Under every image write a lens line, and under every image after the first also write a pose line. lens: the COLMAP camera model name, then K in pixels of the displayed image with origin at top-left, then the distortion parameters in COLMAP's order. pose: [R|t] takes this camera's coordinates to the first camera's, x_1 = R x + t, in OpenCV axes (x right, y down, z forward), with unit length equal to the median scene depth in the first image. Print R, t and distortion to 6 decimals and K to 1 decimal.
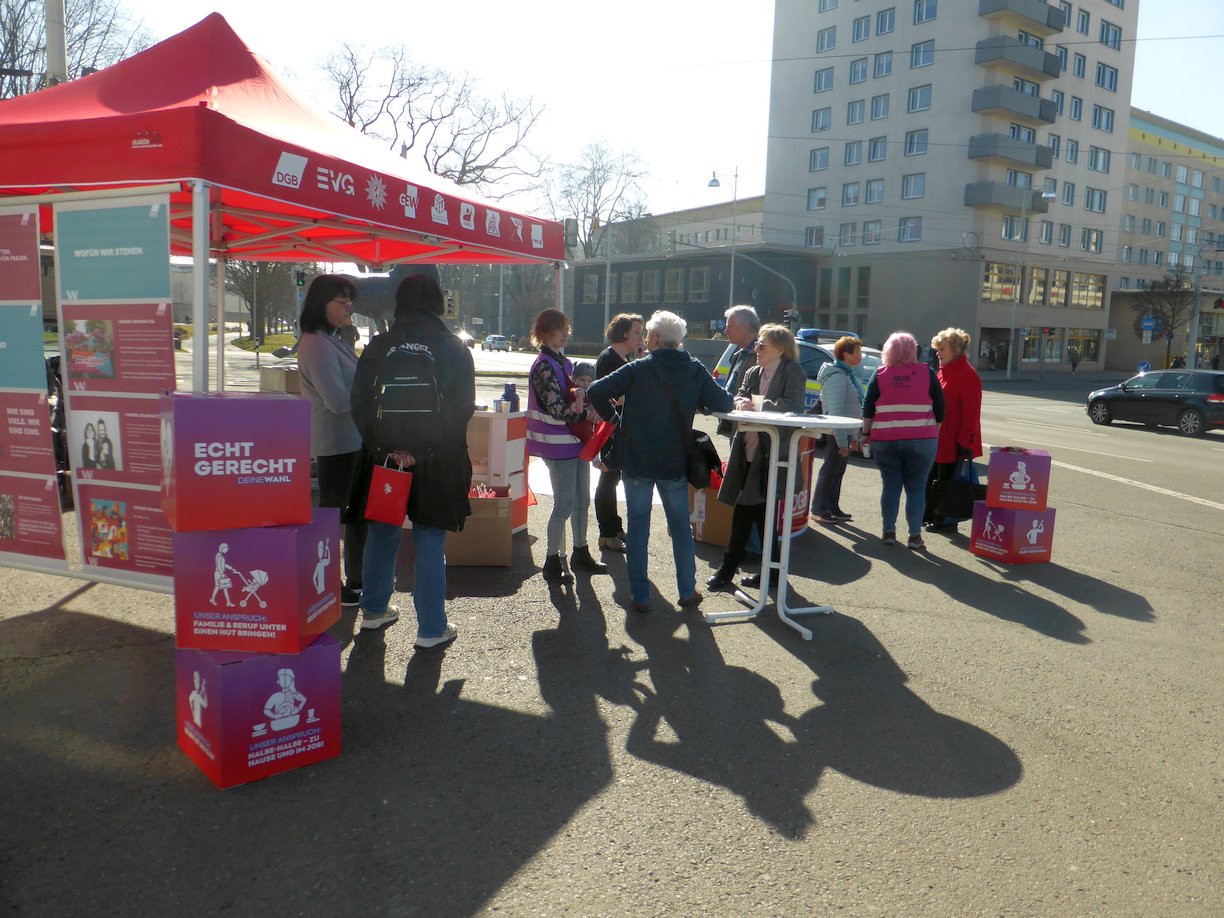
lens RADIAL K [[900.5, 0, 610.6], [0, 900.5, 461.3], [0, 0, 1]] dist [-0.016256, -0.004223]
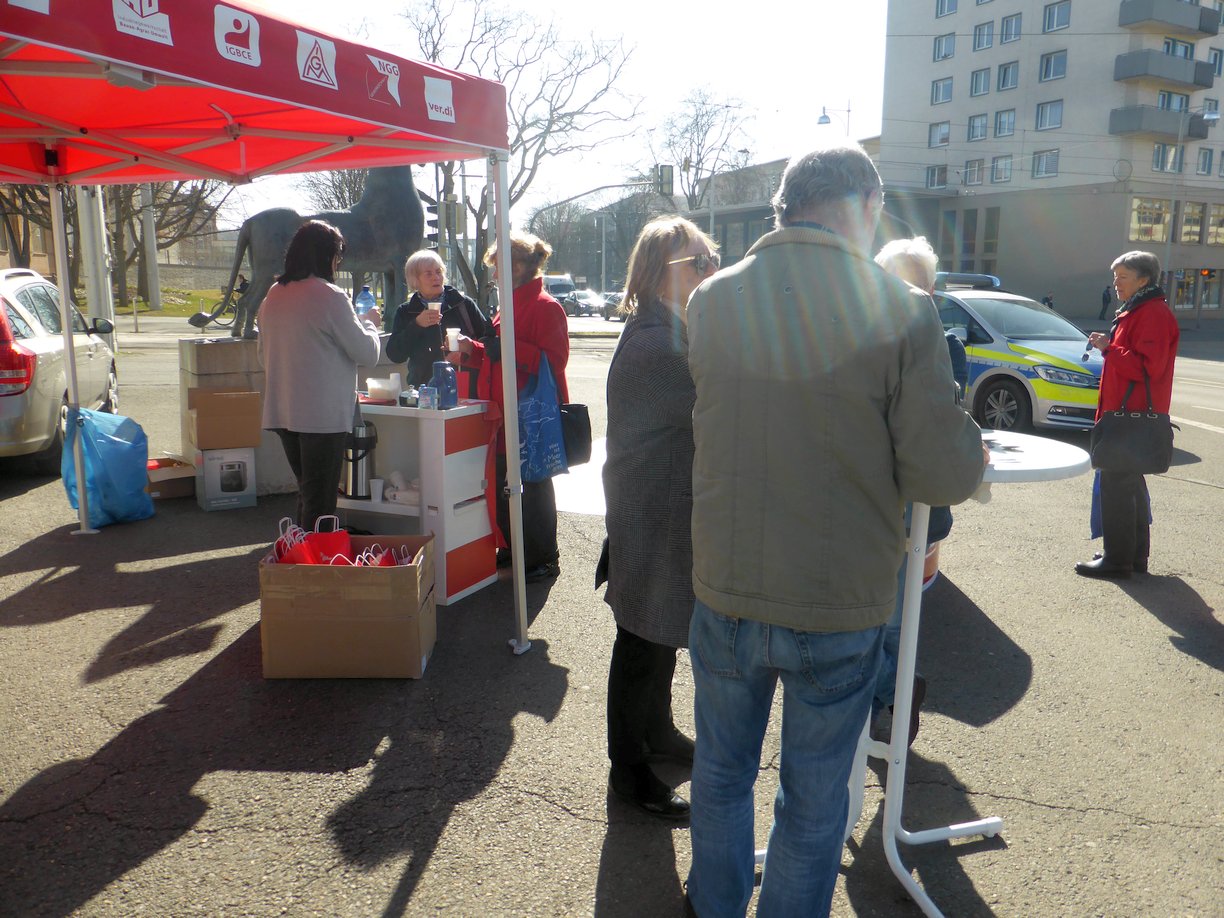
lens RADIAL K [[900.5, 0, 619.5], [0, 900.5, 461.2], [0, 0, 1]] dist [-0.016256, -0.004223]
pose [[0.993448, -0.006508, -0.114097, 0.015828], [0.011715, 0.998917, 0.045024, -0.009219], [0.113681, -0.046066, 0.992449, 0.080894]]
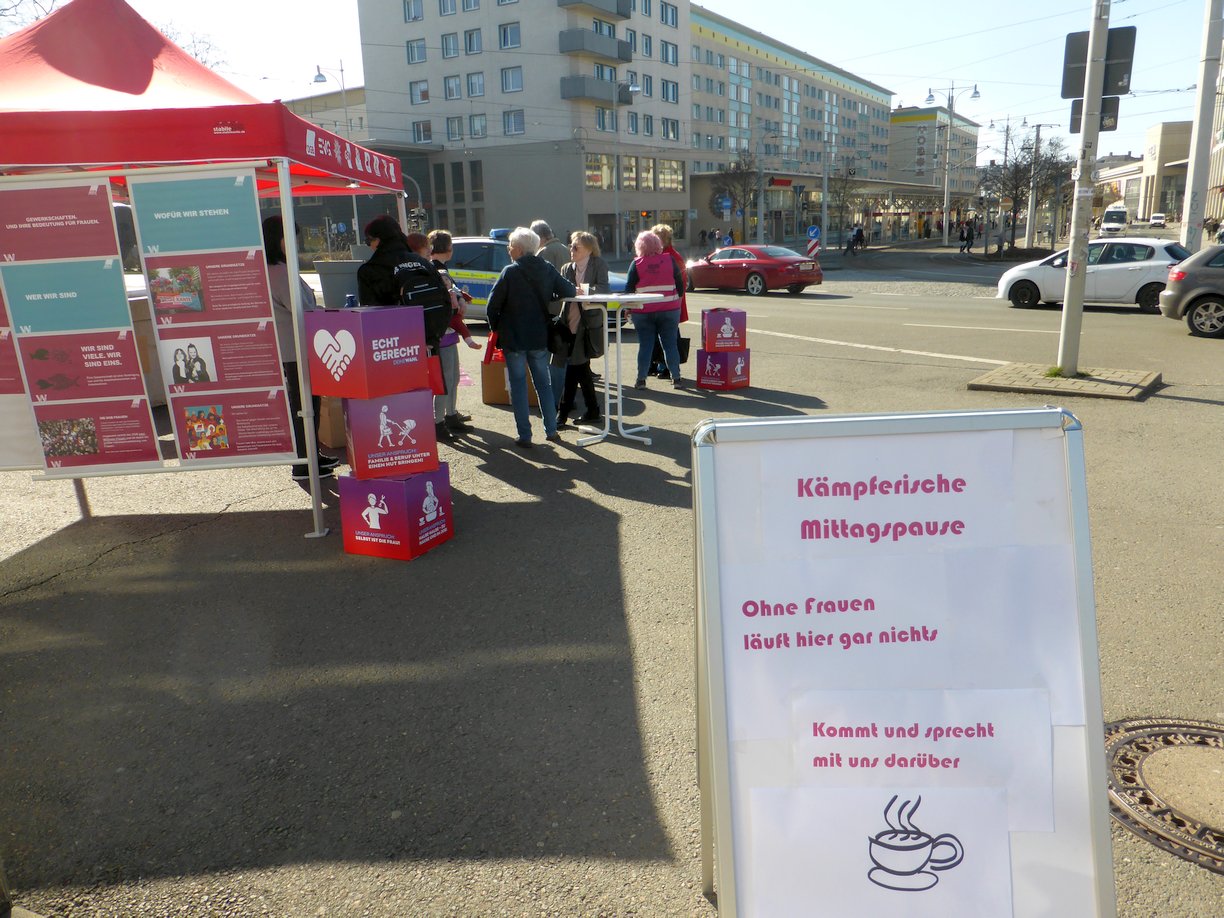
lens RADIAL K [[900.5, 0, 613.9], [0, 900.5, 470.1], [0, 0, 1]] dist [-0.016256, -0.004223]
pose [[0.906486, -0.169029, 0.386927, -0.062509], [0.121763, 0.982093, 0.143761, 0.002349], [-0.404298, -0.083204, 0.910835, -0.051853]]
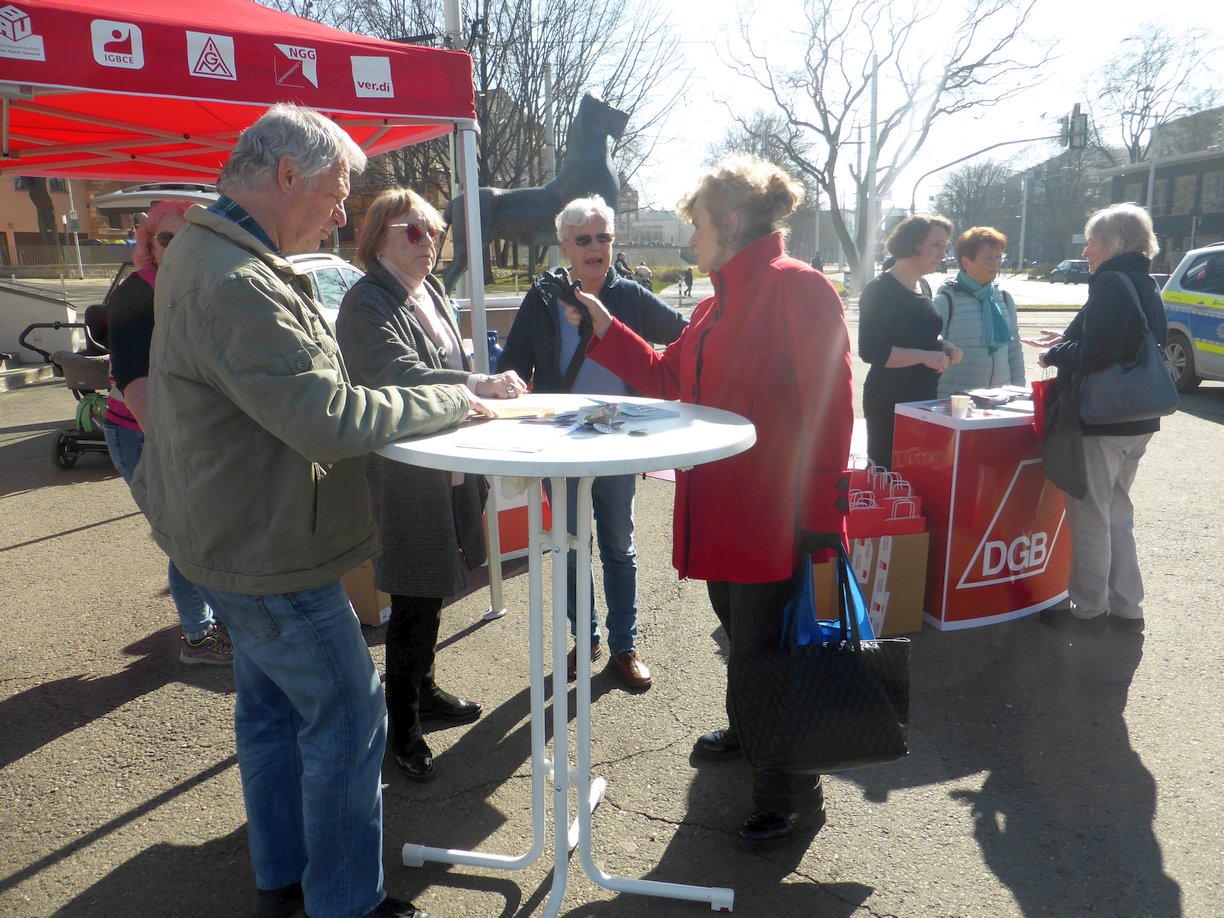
lens RADIAL K [[900.5, 0, 609.6], [0, 900.5, 453.1], [0, 0, 1]] dist [-0.016256, -0.004223]
pose [[0.843656, 0.063457, -0.533120, 0.065872], [-0.030955, 0.997088, 0.069697, -0.009430], [0.535990, -0.042297, 0.843164, 0.103673]]
